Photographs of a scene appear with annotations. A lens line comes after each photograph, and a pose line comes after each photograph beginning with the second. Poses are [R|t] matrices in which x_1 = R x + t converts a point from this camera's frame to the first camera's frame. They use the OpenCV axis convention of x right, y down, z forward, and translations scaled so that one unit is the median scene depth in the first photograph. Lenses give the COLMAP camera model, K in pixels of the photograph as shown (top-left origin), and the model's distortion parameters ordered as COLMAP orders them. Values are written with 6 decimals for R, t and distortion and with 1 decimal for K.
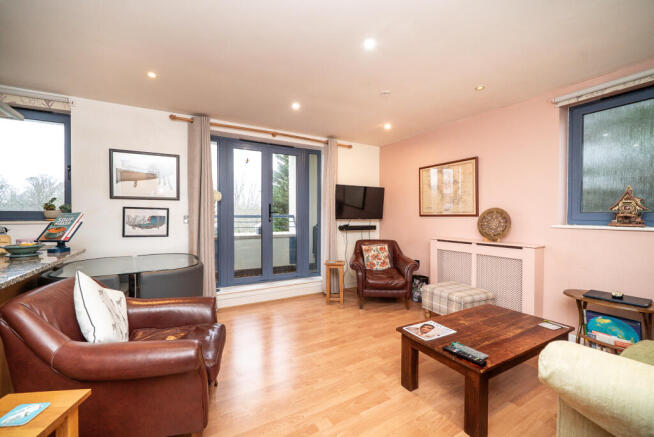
lens RADIAL K [[265.5, 0, 322.6], [0, 265.5, 216.6], [0, 0, 1]] dist [-0.000676, 0.000037]
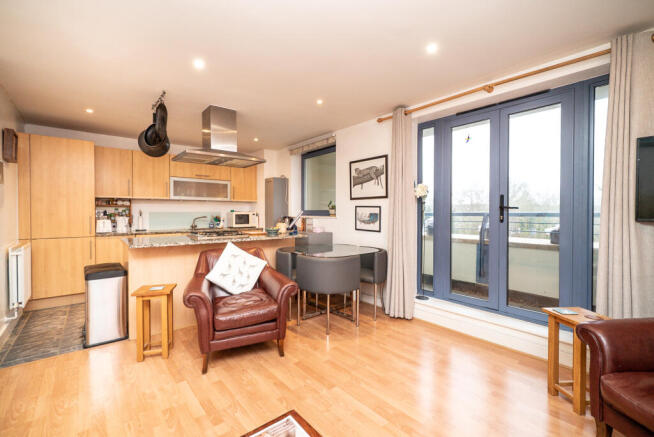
lens RADIAL K [[286.9, 0, 326.8], [0, 286.9, 217.4], [0, 0, 1]] dist [0.000178, -0.000494]
pose [[0.188756, 0.013843, -0.981926, 0.525438], [-0.006422, 0.999897, 0.012862, 0.000650], [0.982003, 0.003878, 0.188825, 0.568338]]
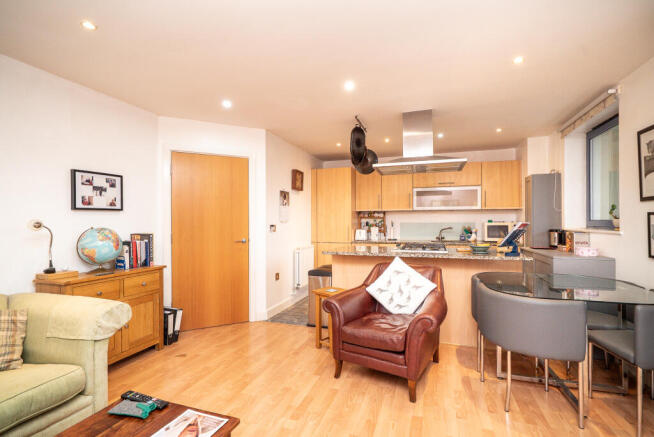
lens RADIAL K [[315.5, 0, 325.2], [0, 315.5, 221.2], [0, 0, 1]] dist [-0.010953, -0.000079]
pose [[-0.745404, -0.002459, -0.666608, 0.356169], [-0.003905, 0.999992, 0.000679, -0.010820], [0.666602, 0.003109, -0.745408, 0.973978]]
